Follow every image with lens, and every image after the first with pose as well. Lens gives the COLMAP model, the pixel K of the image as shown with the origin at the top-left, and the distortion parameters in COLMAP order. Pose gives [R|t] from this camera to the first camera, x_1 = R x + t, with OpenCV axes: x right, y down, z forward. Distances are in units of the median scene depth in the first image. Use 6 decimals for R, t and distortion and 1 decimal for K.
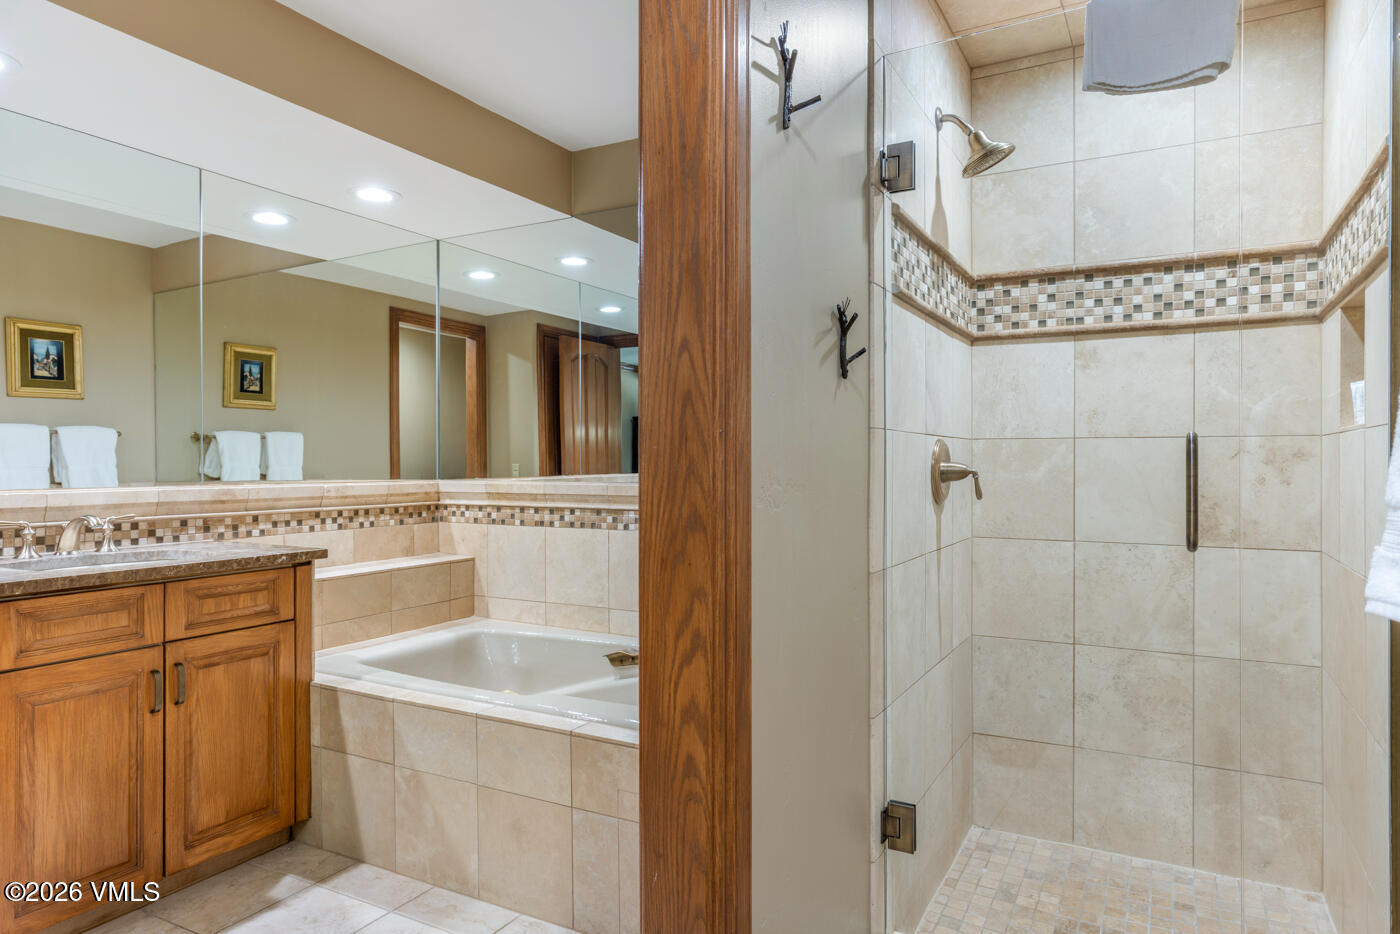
lens RADIAL K [[849.7, 0, 700.3], [0, 849.7, 467.6], [0, 0, 1]] dist [0.005901, 0.002338]
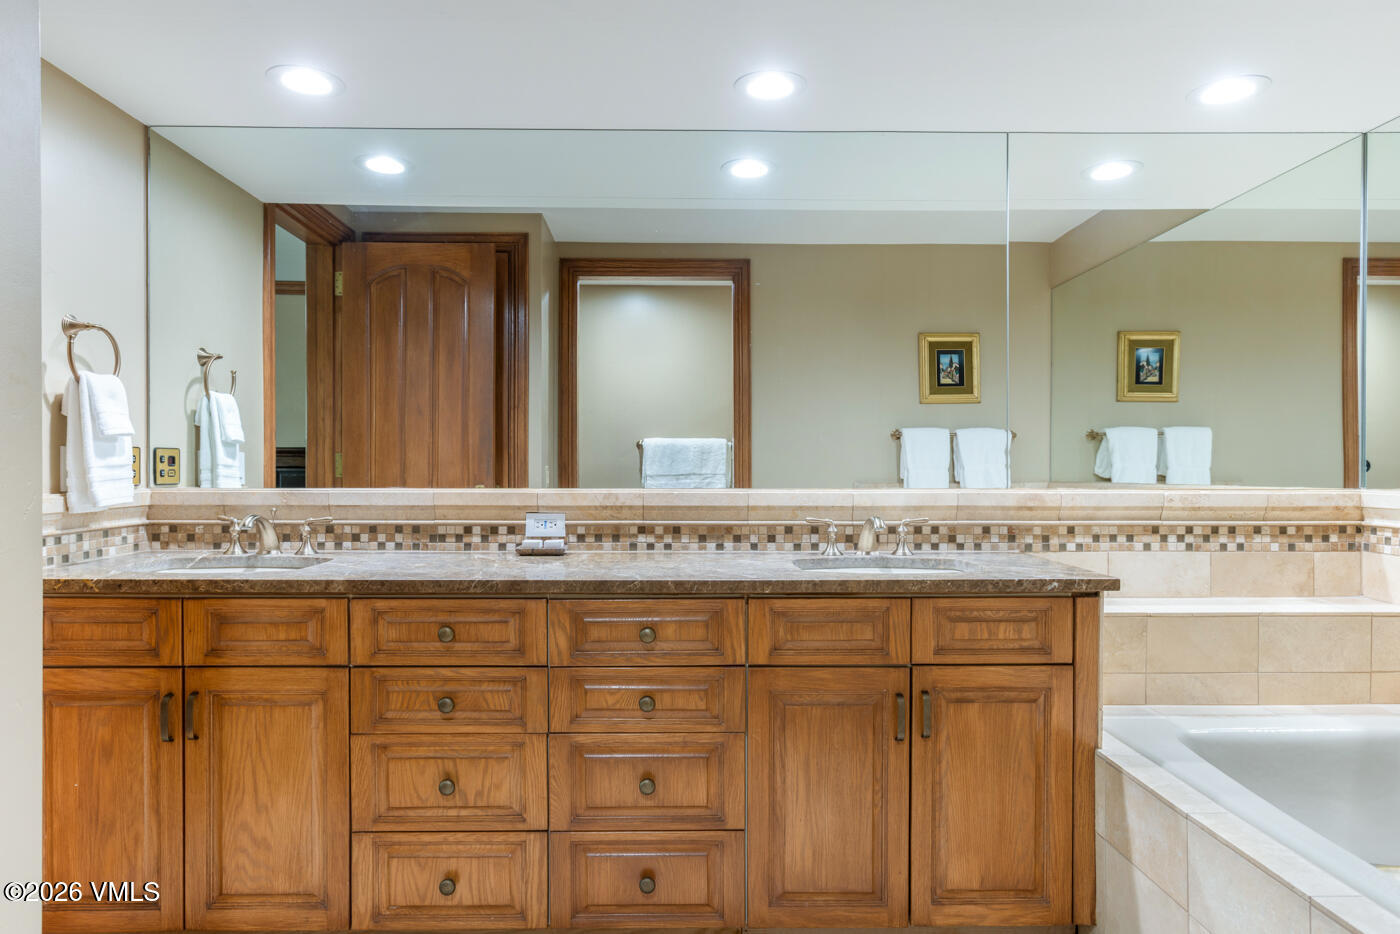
lens RADIAL K [[849.7, 0, 697.8], [0, 849.7, 471.5], [0, 0, 1]] dist [0.005901, 0.002338]
pose [[0.496362, 0.010697, -0.868050, 0.029229], [-0.005688, 0.999943, 0.009069, -0.003992], [0.868097, 0.000436, 0.496394, 0.309223]]
